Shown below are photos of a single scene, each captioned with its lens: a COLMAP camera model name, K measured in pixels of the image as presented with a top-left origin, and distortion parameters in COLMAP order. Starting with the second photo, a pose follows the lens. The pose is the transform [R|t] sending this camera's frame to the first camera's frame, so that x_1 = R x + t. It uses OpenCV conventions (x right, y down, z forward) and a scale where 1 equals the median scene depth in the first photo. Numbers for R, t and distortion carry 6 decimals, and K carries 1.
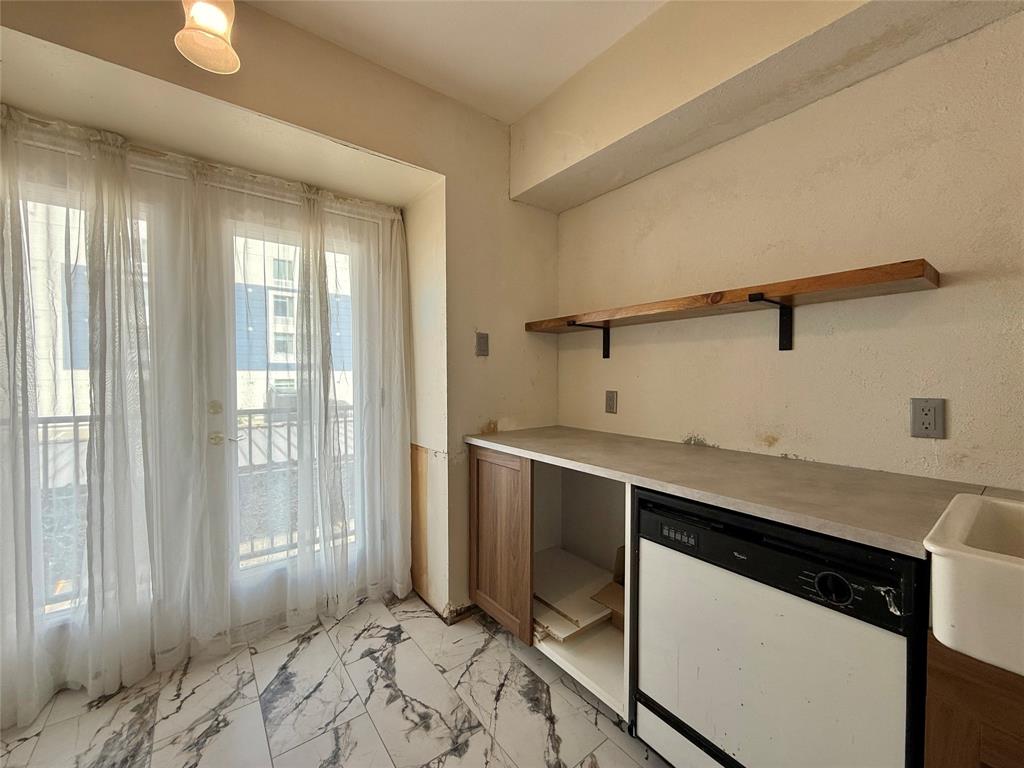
lens RADIAL K [[406.3, 0, 495.0], [0, 406.3, 382.2], [0, 0, 1]] dist [0.003832, 0.000250]
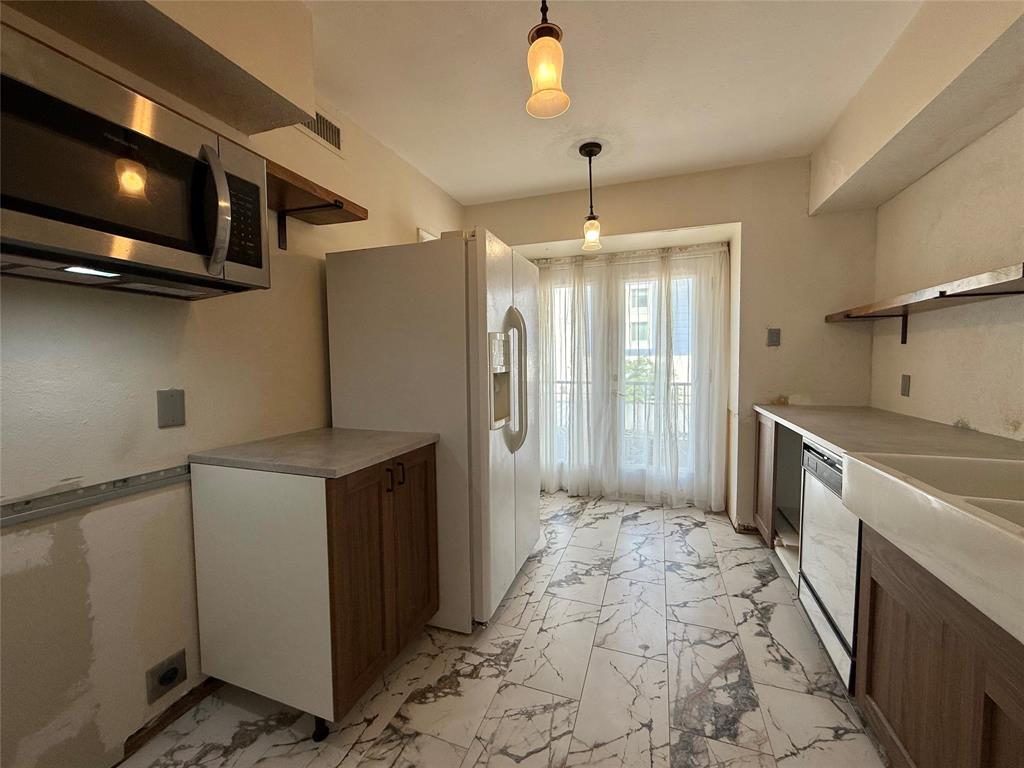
lens RADIAL K [[406.3, 0, 504.2], [0, 406.3, 380.7], [0, 0, 1]] dist [0.003832, 0.000250]
pose [[0.528586, 0.029822, -0.848356, 0.691752], [0.004278, 0.999276, 0.037793, -0.009207], [0.848869, -0.023606, 0.528076, -0.489819]]
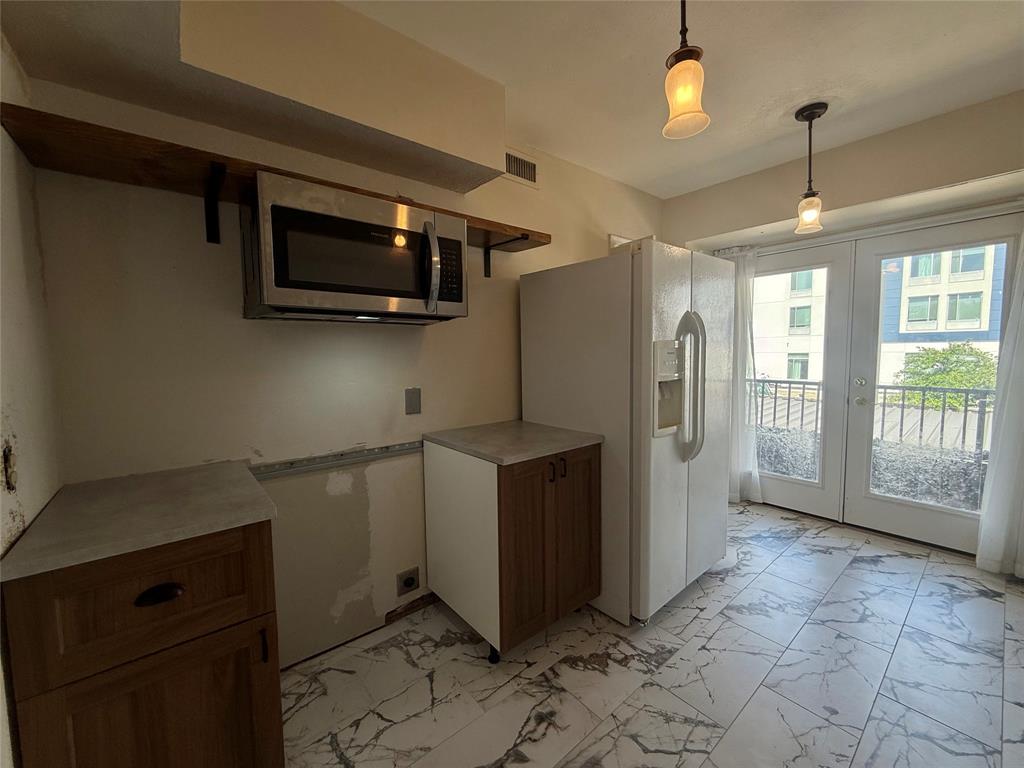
lens RADIAL K [[406.3, 0, 510.3], [0, 406.3, 378.5], [0, 0, 1]] dist [0.003832, 0.000250]
pose [[0.031477, 0.060930, -0.997646, 0.825309], [0.003396, 0.998128, 0.061067, -0.059883], [0.999499, -0.005311, 0.031212, -0.385204]]
